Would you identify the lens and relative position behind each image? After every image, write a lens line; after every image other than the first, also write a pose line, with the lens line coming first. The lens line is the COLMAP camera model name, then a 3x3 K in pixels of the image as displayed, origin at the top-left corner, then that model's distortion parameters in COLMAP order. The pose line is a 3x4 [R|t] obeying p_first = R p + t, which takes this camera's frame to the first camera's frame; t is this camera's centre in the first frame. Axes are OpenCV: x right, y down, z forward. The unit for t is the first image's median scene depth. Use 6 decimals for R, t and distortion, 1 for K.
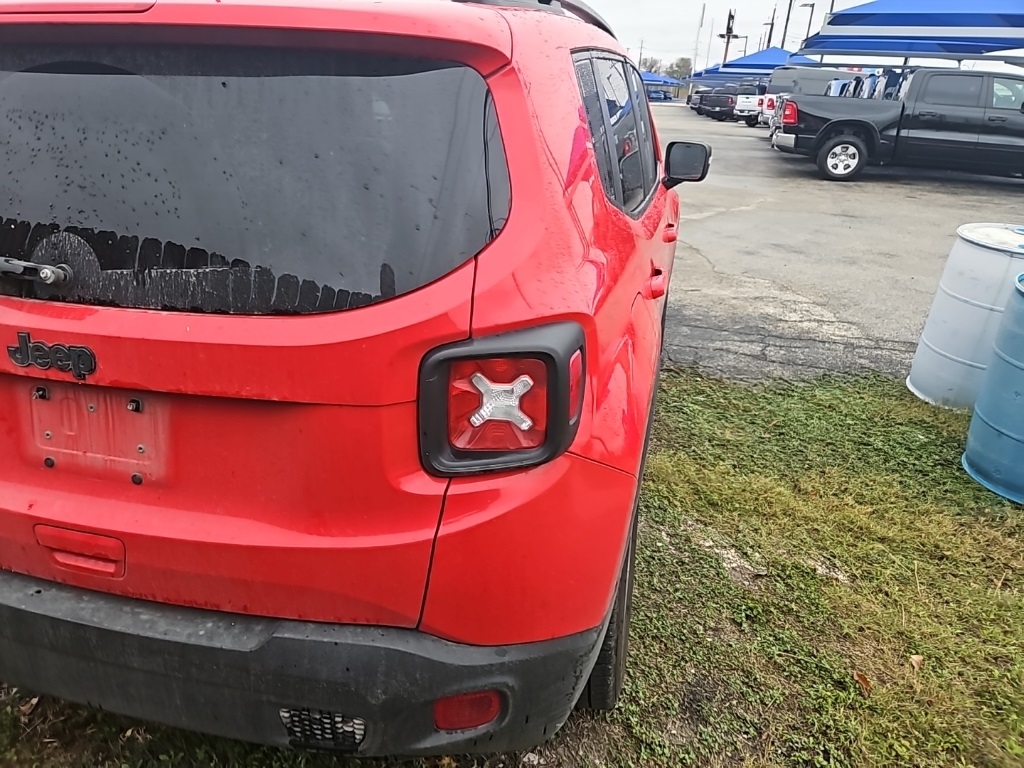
lens RADIAL K [[694.7, 0, 501.6], [0, 694.7, 377.1], [0, 0, 1]] dist [0.073336, -0.059918]
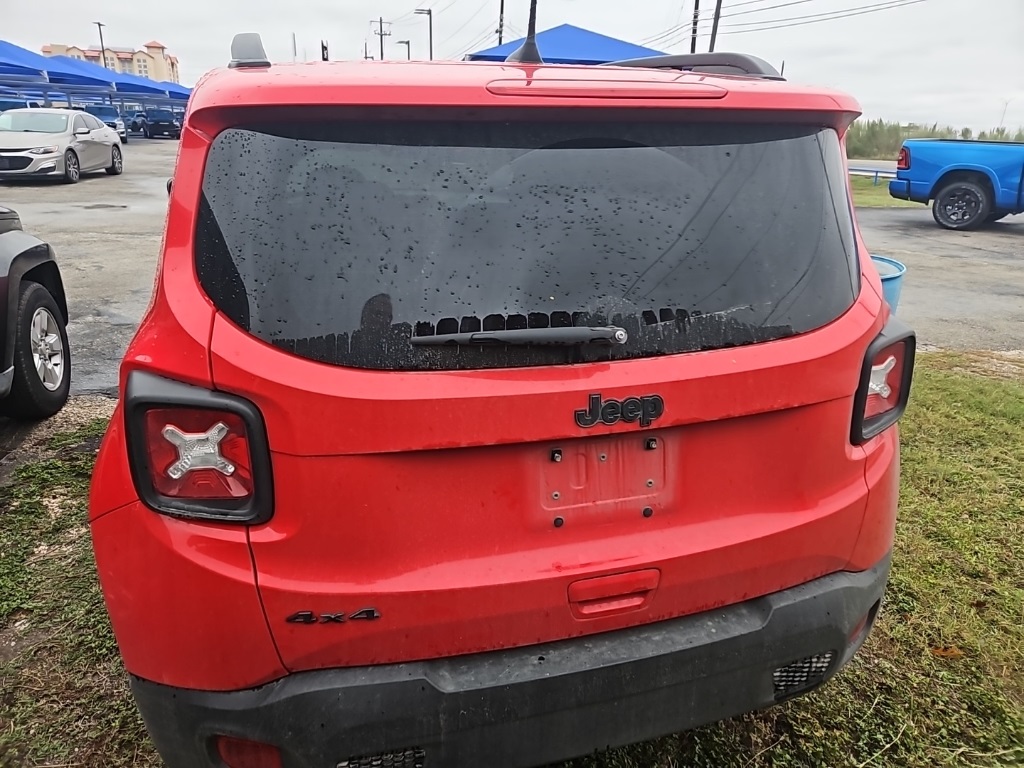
lens RADIAL K [[694.7, 0, 514.9], [0, 694.7, 386.4], [0, 0, 1]] dist [0.073336, -0.059918]
pose [[0.859627, -0.185143, 0.476196, -1.227678], [0.195599, 0.980283, 0.028037, -0.122316], [-0.471998, 0.069042, 0.878892, 0.139908]]
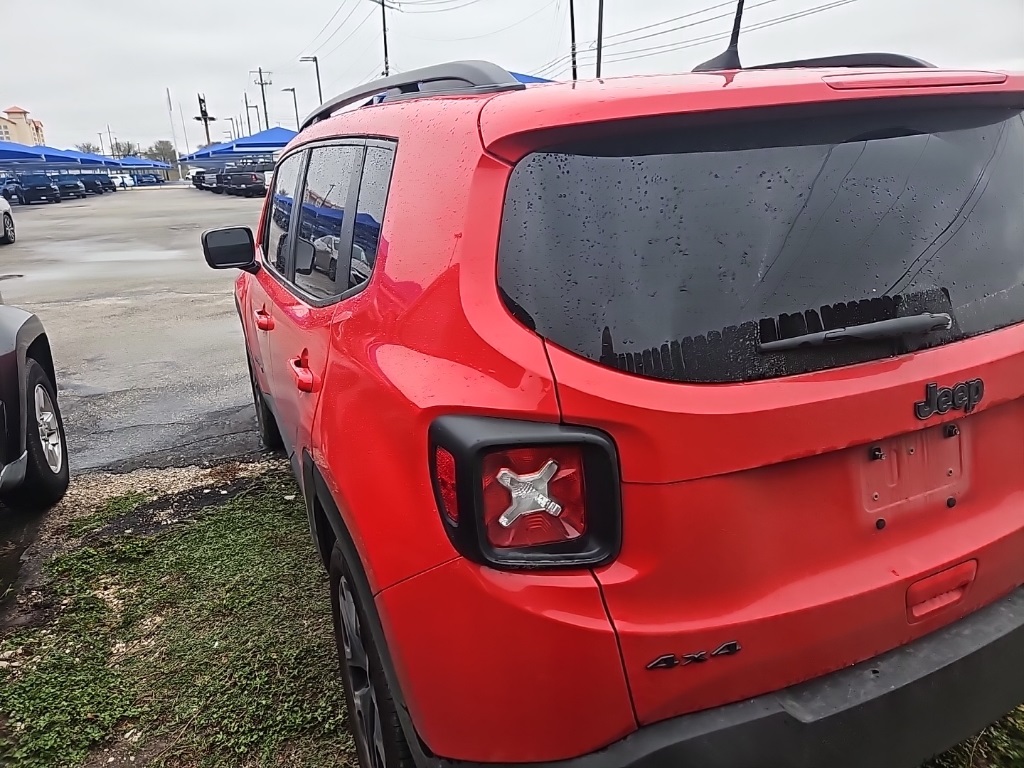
lens RADIAL K [[694.7, 0, 502.7], [0, 694.7, 368.9], [0, 0, 1]] dist [0.073336, -0.059918]
pose [[0.776492, -0.244571, 0.580727, -1.685133], [0.305311, 0.952225, -0.007206, -0.255895], [-0.551221, 0.182898, 0.814066, 0.488895]]
